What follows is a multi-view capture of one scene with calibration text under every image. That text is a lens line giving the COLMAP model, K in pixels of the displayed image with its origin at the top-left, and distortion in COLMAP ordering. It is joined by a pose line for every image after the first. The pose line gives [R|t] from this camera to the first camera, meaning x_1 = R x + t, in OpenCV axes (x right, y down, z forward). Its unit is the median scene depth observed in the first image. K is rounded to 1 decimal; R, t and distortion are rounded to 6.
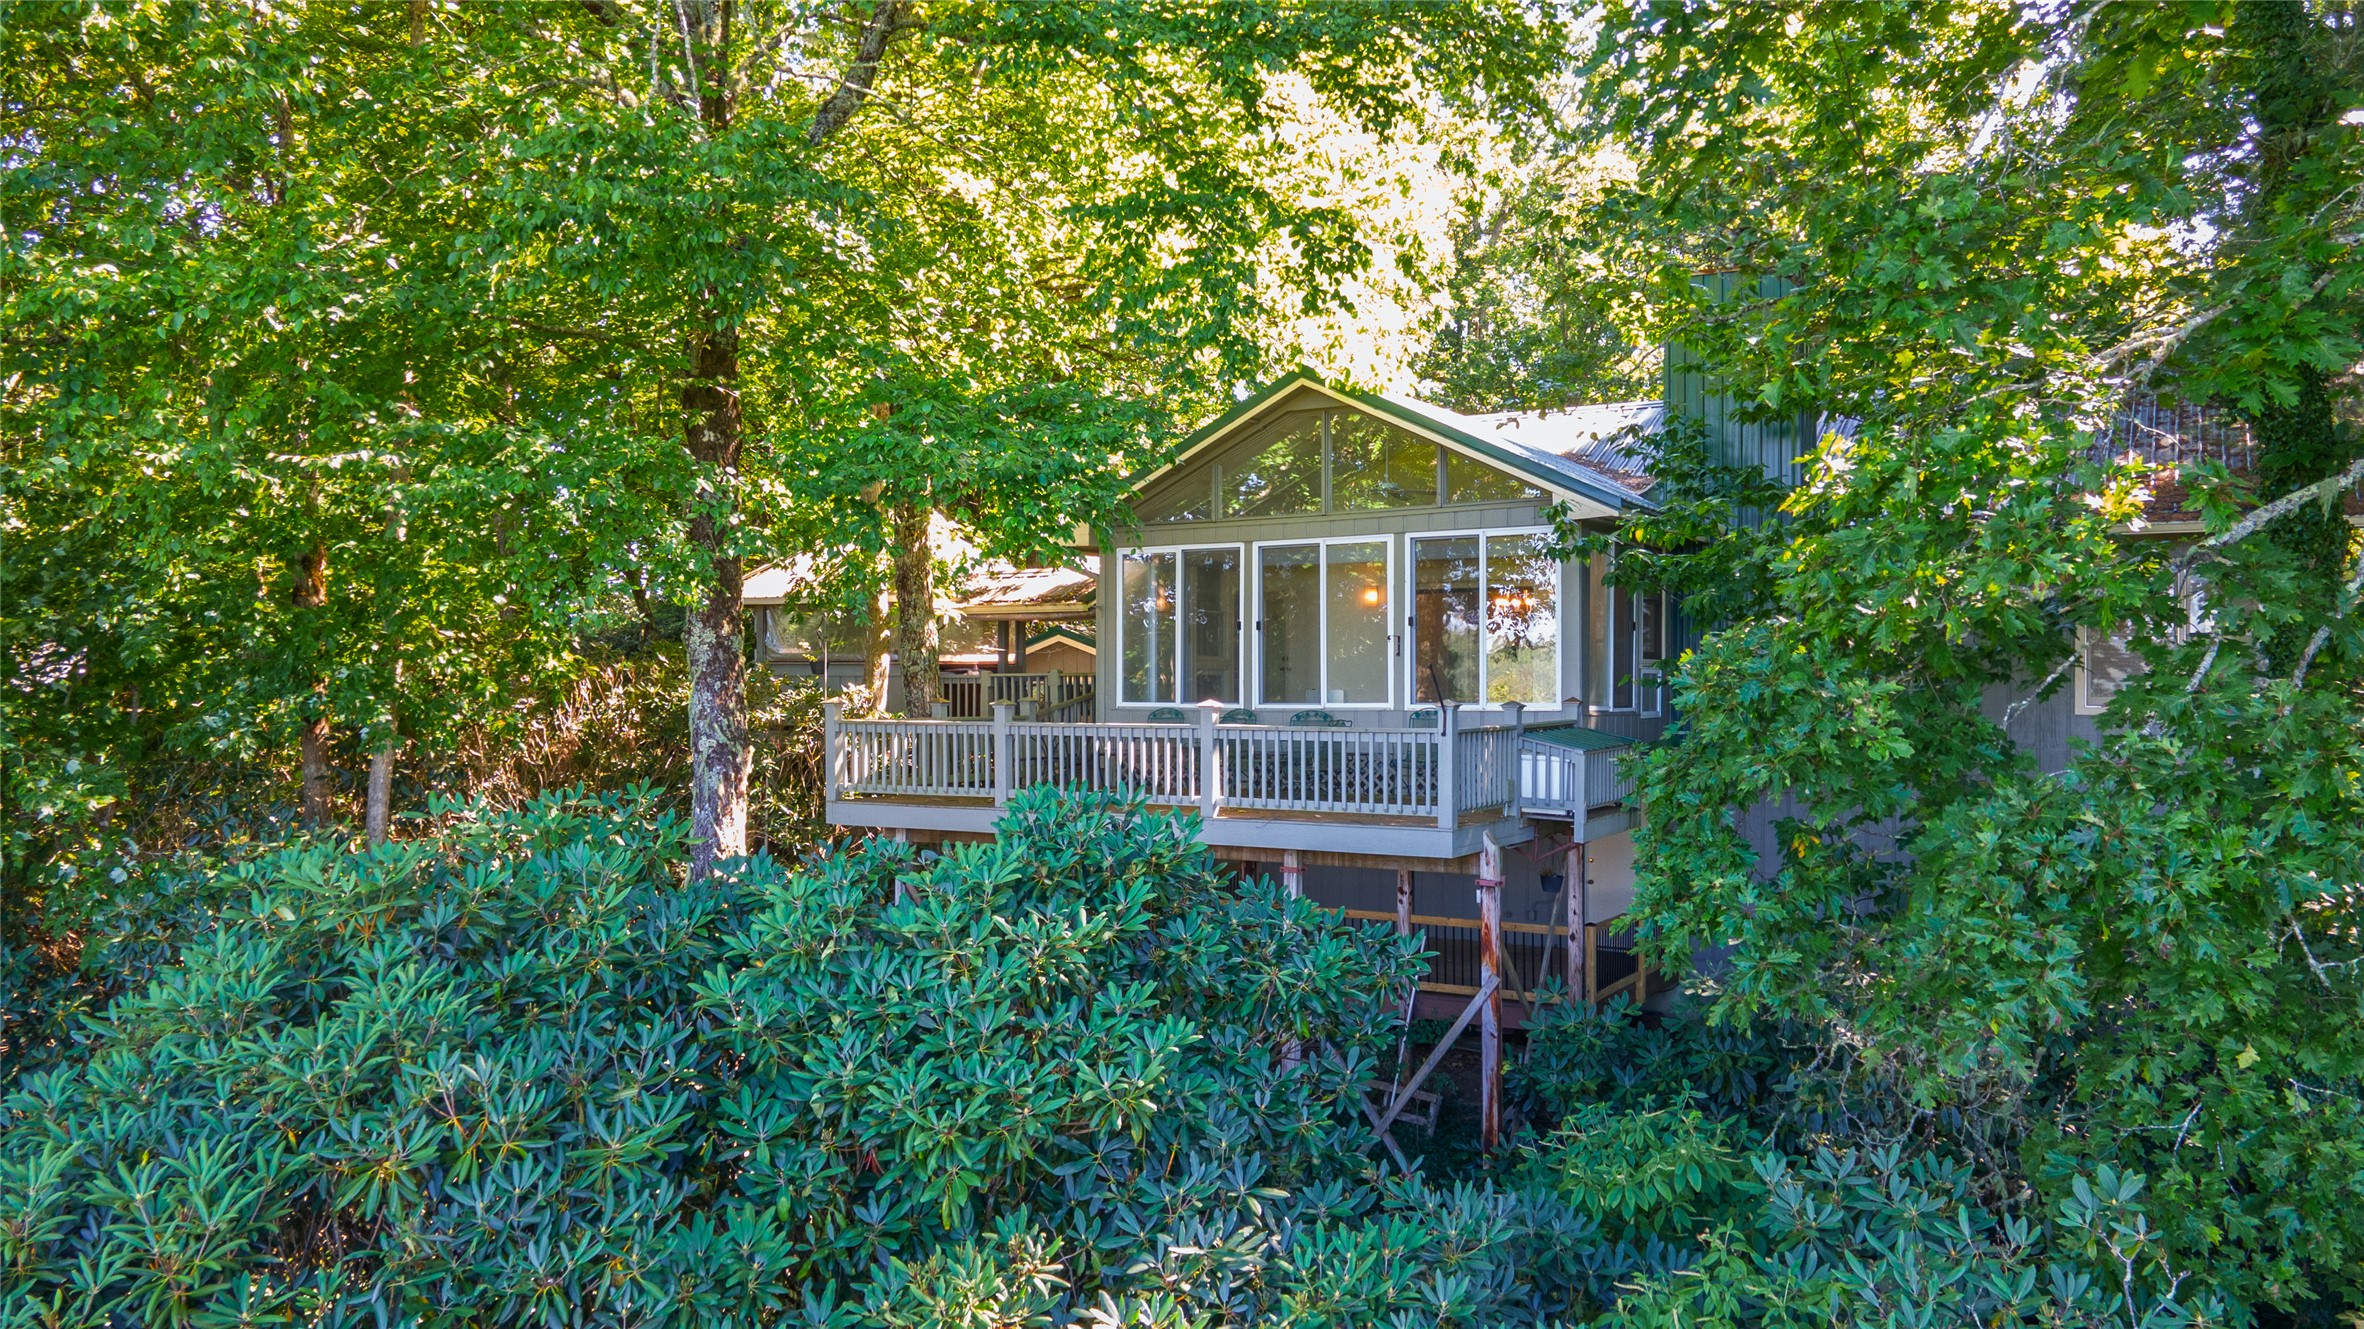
lens RADIAL K [[1736.4, 0, 1178.5], [0, 1736.4, 665.6], [0, 0, 1]] dist [-0.002916, 0.004939]
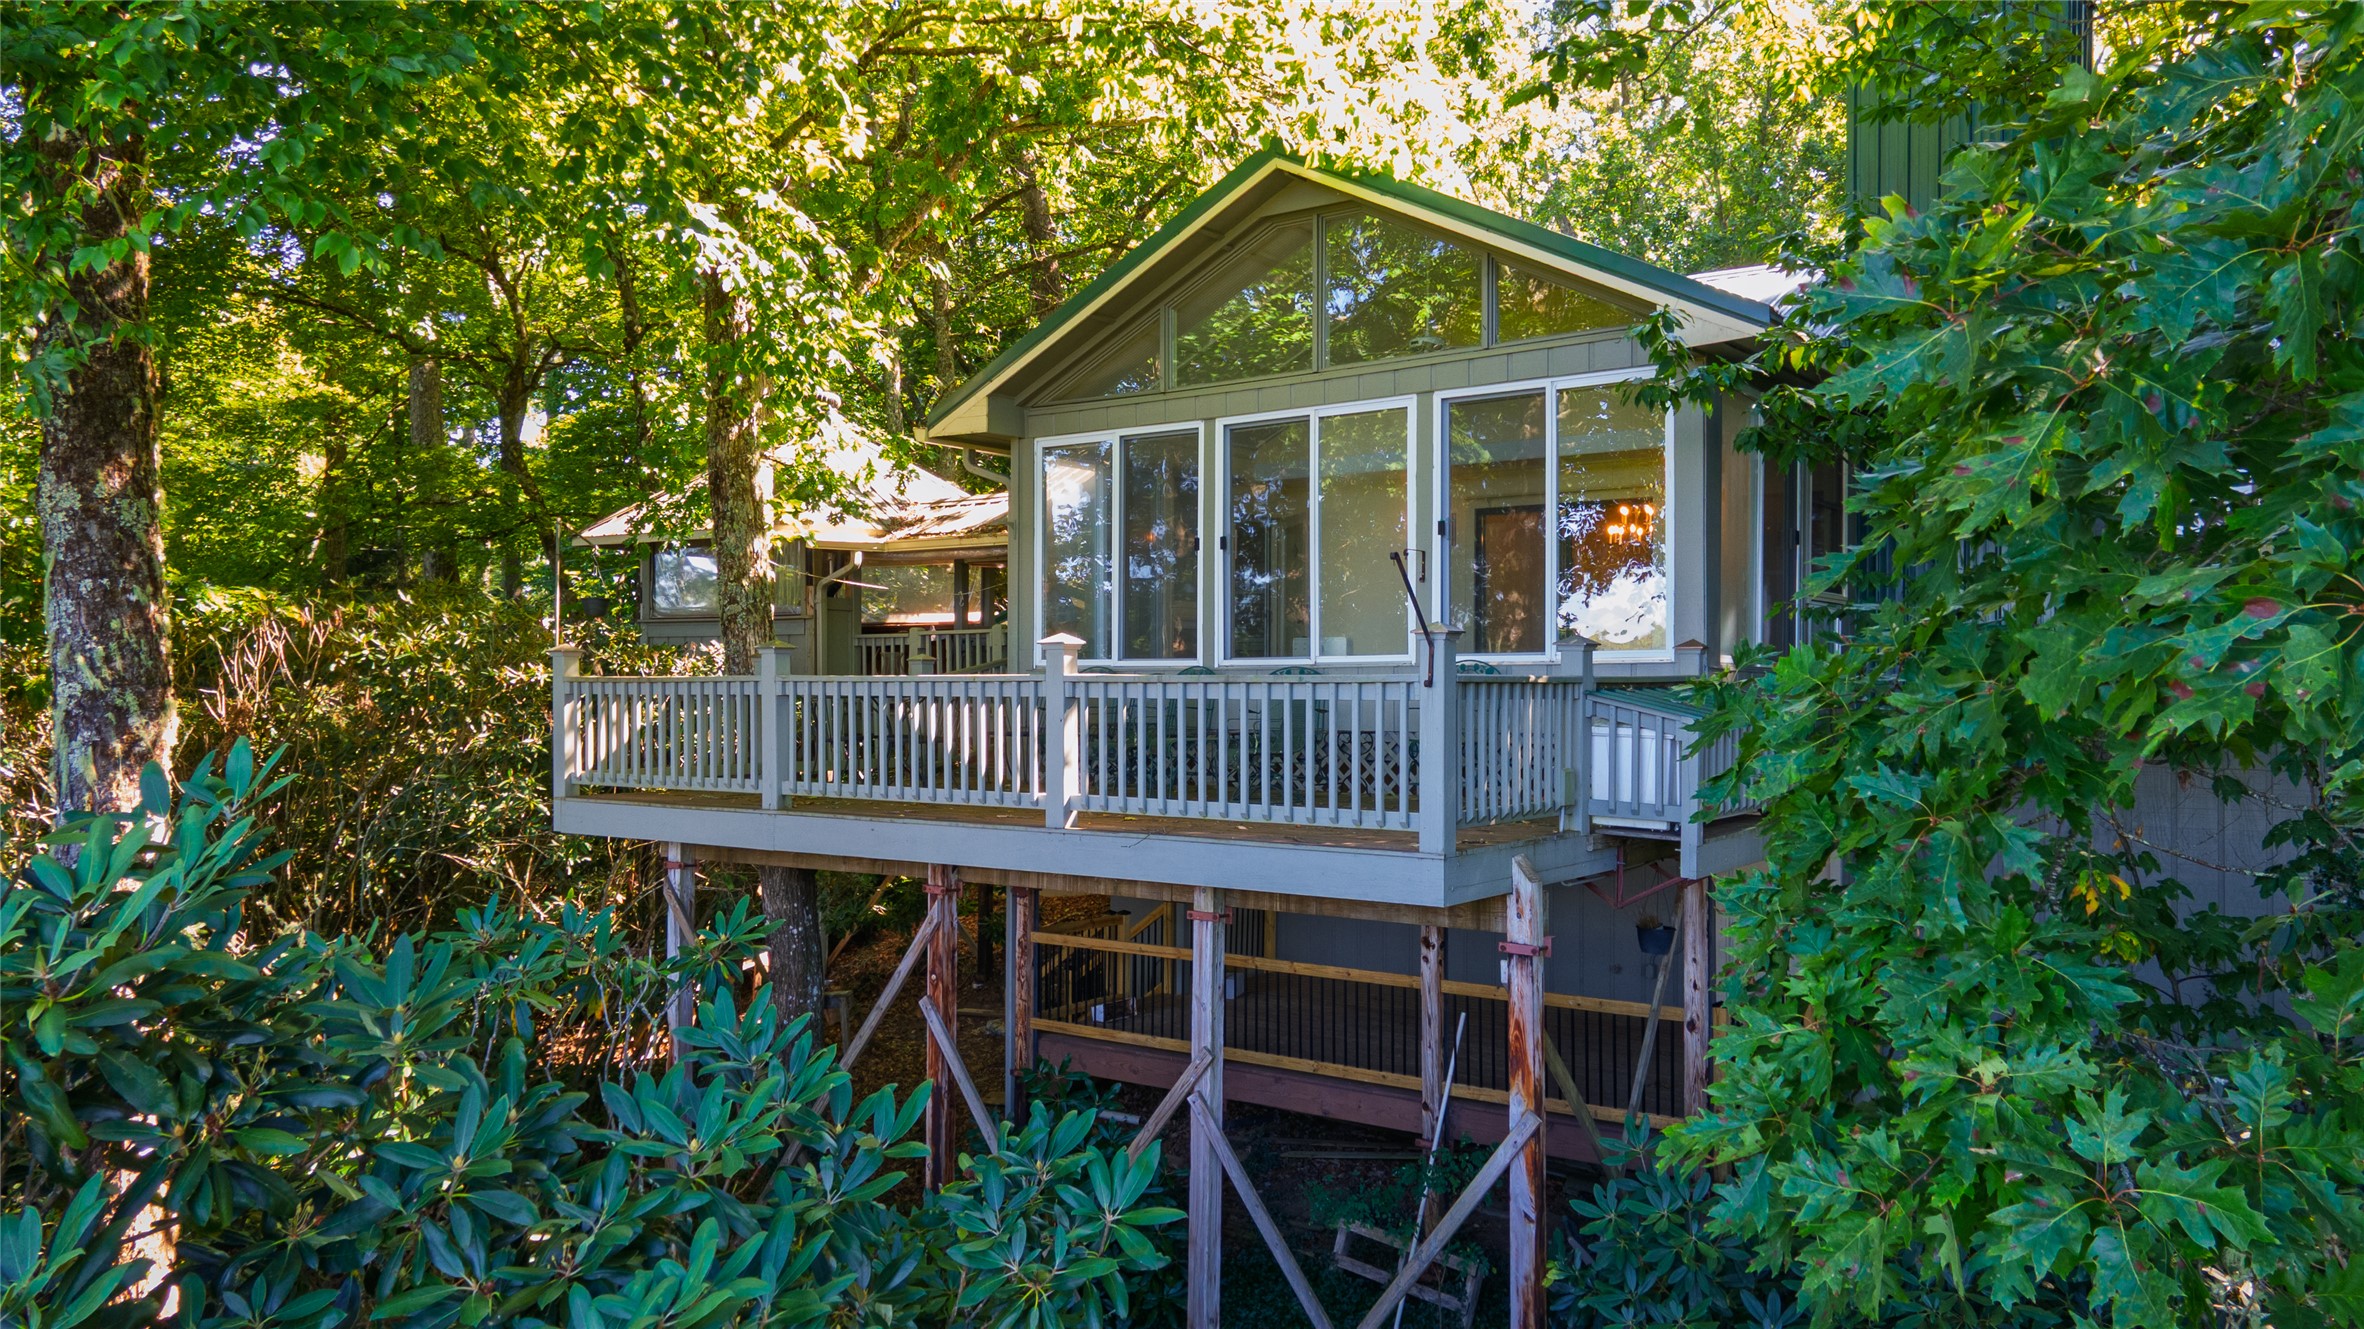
lens RADIAL K [[1736.4, 0, 1186.4], [0, 1736.4, 667.7], [0, 0, 1]] dist [-0.002916, 0.004939]
pose [[0.995522, 0.000117, -0.094529, 0.111994], [-0.000183, 1.000000, -0.000695, 0.030477], [0.094529, 0.000709, 0.995522, 0.384931]]
